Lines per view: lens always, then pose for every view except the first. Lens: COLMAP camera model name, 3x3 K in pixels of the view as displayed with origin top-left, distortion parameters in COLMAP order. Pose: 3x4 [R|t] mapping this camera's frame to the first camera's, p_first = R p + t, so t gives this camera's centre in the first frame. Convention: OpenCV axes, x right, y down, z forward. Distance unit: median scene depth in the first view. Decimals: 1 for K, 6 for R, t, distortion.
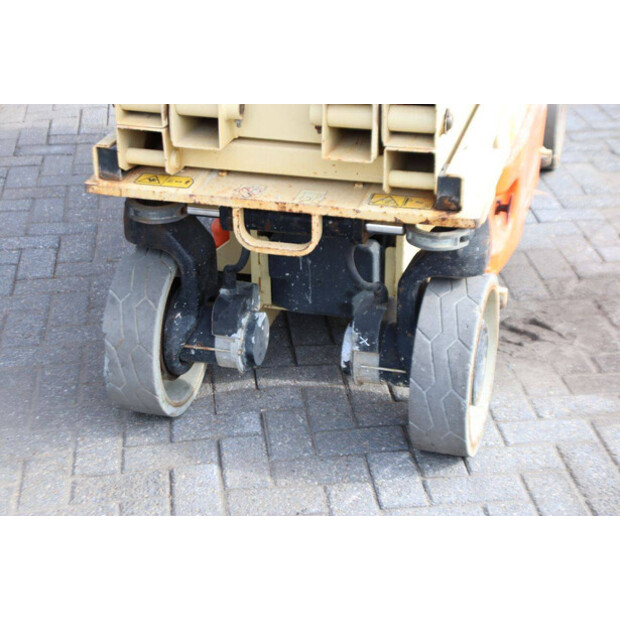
lens RADIAL K [[1279.9, 0, 307.1], [0, 1279.9, 307.2], [0, 0, 1]] dist [0.302842, 0.299723]
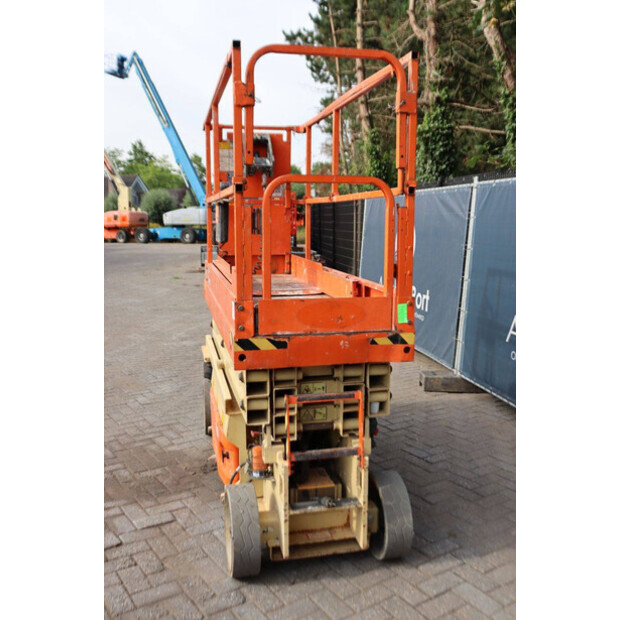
lens RADIAL K [[626.3, 0, 310.9], [0, 626.3, 310.1], [0, 0, 1]] dist [-0.086910, 0.140012]
pose [[-0.885621, 0.074668, -0.458366, 0.654631], [-0.200221, 0.829161, 0.521923, -1.135133], [0.419030, 0.554001, -0.719372, 2.260286]]
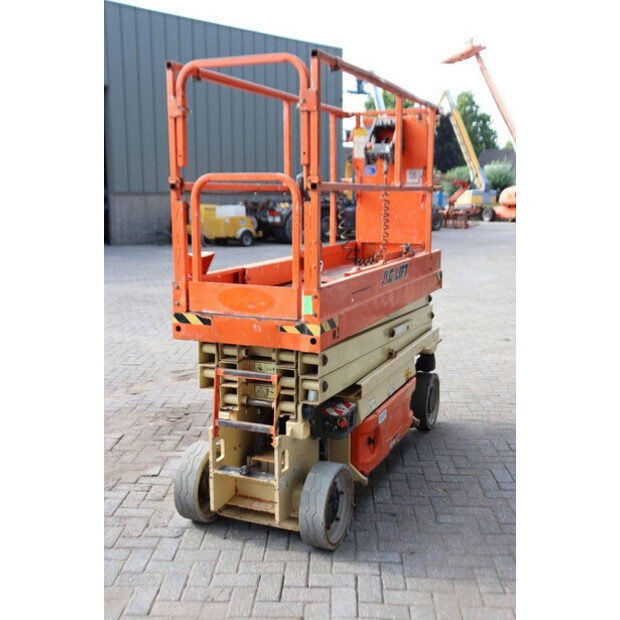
lens RADIAL K [[708.5, 0, 308.8], [0, 708.5, 309.3], [0, 0, 1]] dist [-0.006103, 0.018826]
pose [[-0.988452, -0.018361, 0.150420, -0.096756], [0.072510, 0.814313, 0.575879, -1.304723], [-0.133063, 0.580135, -0.803578, 2.546027]]
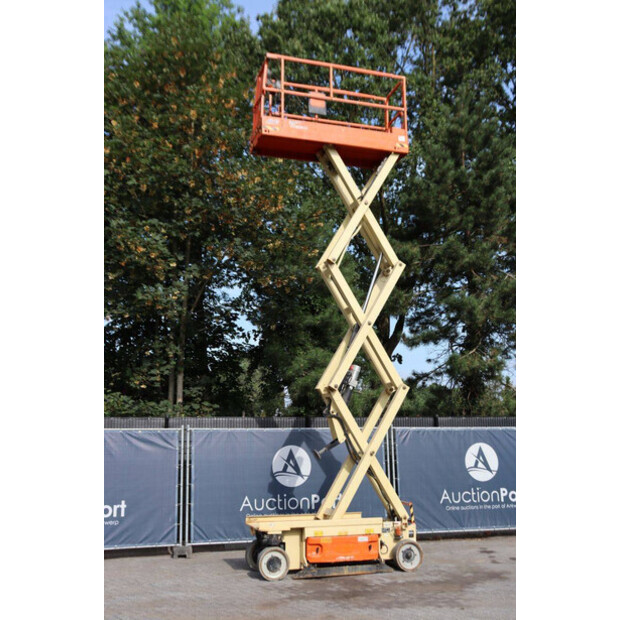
lens RADIAL K [[688.4, 0, 312.6], [0, 688.4, 310.9], [0, 0, 1]] dist [-0.009776, 0.033044]
pose [[0.551082, -0.142839, -0.822135, 3.066825], [-0.368820, 0.842085, -0.393528, 0.251435], [0.748519, 0.520086, 0.411376, -0.770716]]
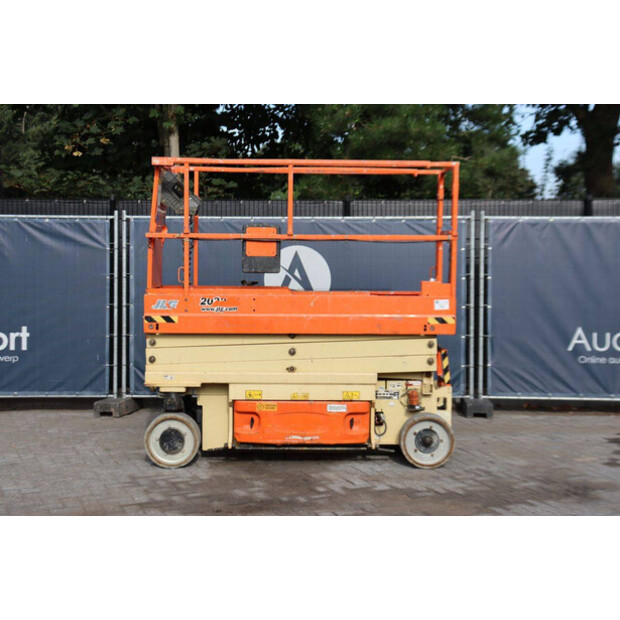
lens RADIAL K [[927.2, 0, 312.5], [0, 927.2, 308.8], [0, 0, 1]] dist [0.094718, 0.173095]
pose [[0.288802, 0.075884, -0.954377, 2.652532], [-0.431045, 0.900410, -0.058844, -0.294093], [0.854864, 0.428374, 0.292750, 0.472685]]
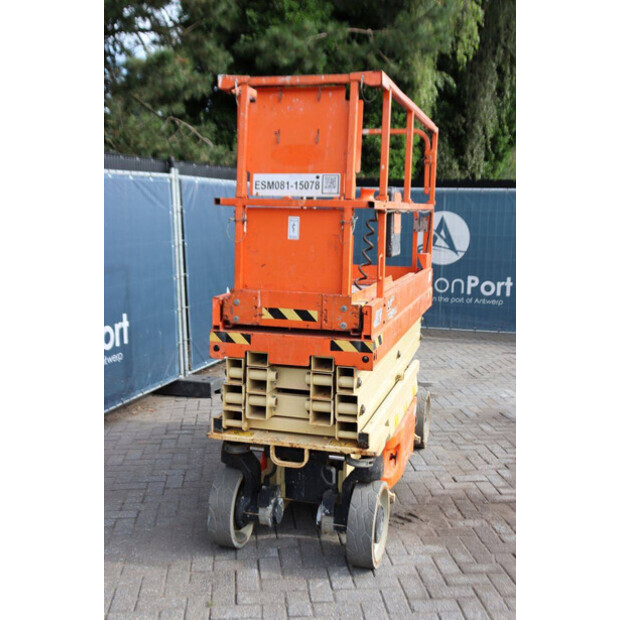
lens RADIAL K [[733.9, 0, 310.6], [0, 733.9, 310.5], [0, 0, 1]] dist [0.000995, 0.078327]
pose [[0.999552, 0.029675, -0.004024, 0.011743], [-0.029451, 0.949750, -0.311622, 0.096286], [-0.005426, 0.311600, 0.950198, -0.309788]]
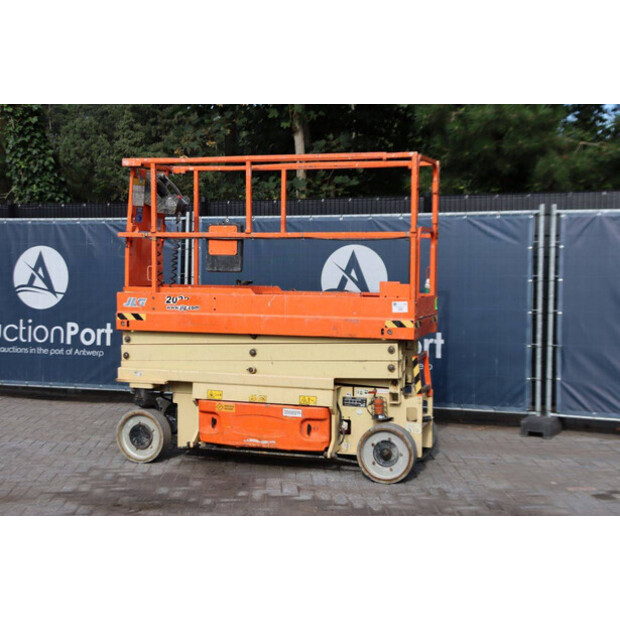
lens RADIAL K [[976.7, 0, 311.3], [0, 976.7, 310.5], [0, 0, 1]] dist [0.120078, 0.051657]
pose [[-0.067885, 0.073415, -0.994988, 2.805553], [-0.441439, 0.892147, 0.095945, -0.738206], [0.894720, 0.445740, -0.028155, 1.390939]]
